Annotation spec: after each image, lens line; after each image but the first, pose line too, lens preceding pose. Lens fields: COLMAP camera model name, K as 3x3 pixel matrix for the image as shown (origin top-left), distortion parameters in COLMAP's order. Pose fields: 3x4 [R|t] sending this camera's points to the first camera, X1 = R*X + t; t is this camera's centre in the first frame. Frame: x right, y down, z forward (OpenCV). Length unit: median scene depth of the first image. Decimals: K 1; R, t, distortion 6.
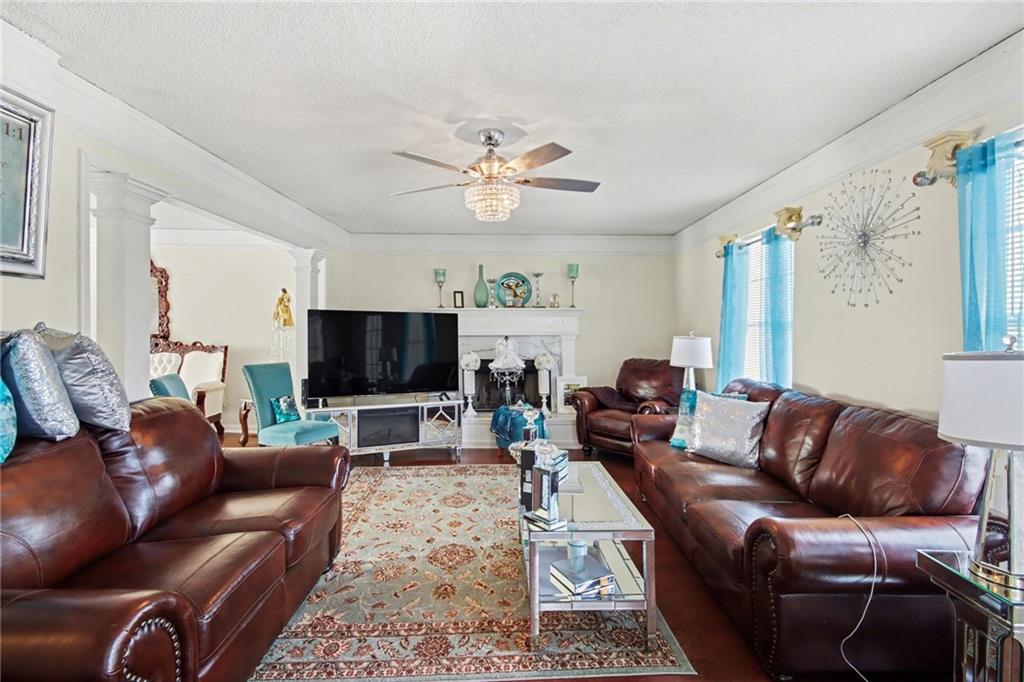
lens RADIAL K [[470.1, 0, 512.6], [0, 470.1, 335.3], [0, 0, 1]] dist [-0.001585, -0.000216]
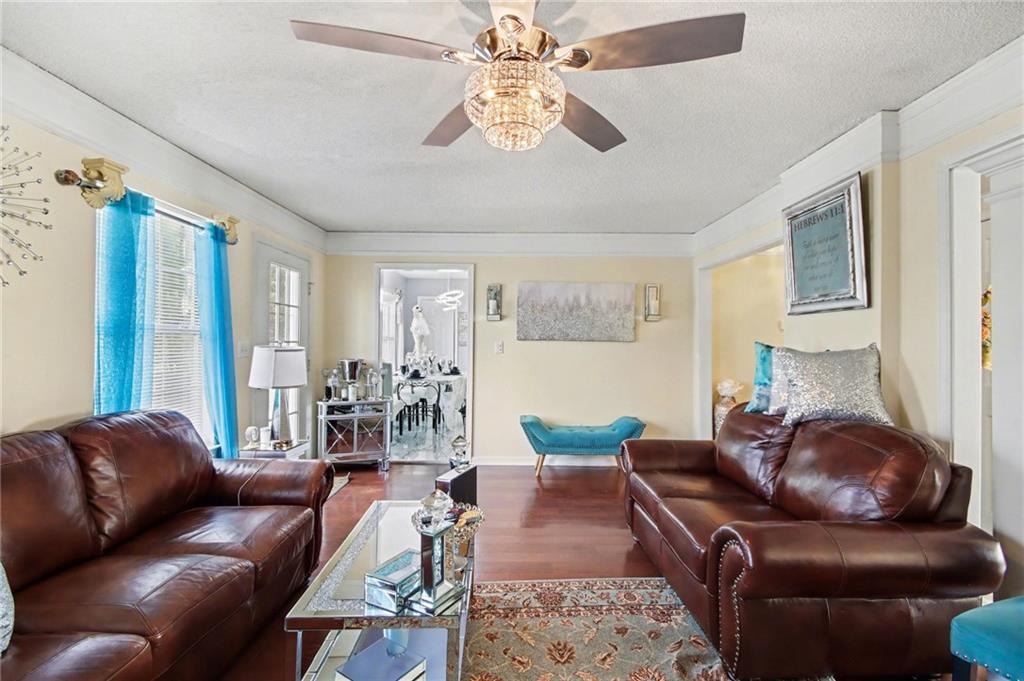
lens RADIAL K [[470.1, 0, 510.1], [0, 470.1, 339.9], [0, 0, 1]] dist [-0.001585, -0.000216]
pose [[-0.999902, -0.008366, 0.011239, -0.065730], [-0.008414, 0.999956, -0.004181, -0.019204], [-0.011204, -0.004276, -0.999928, 2.138676]]
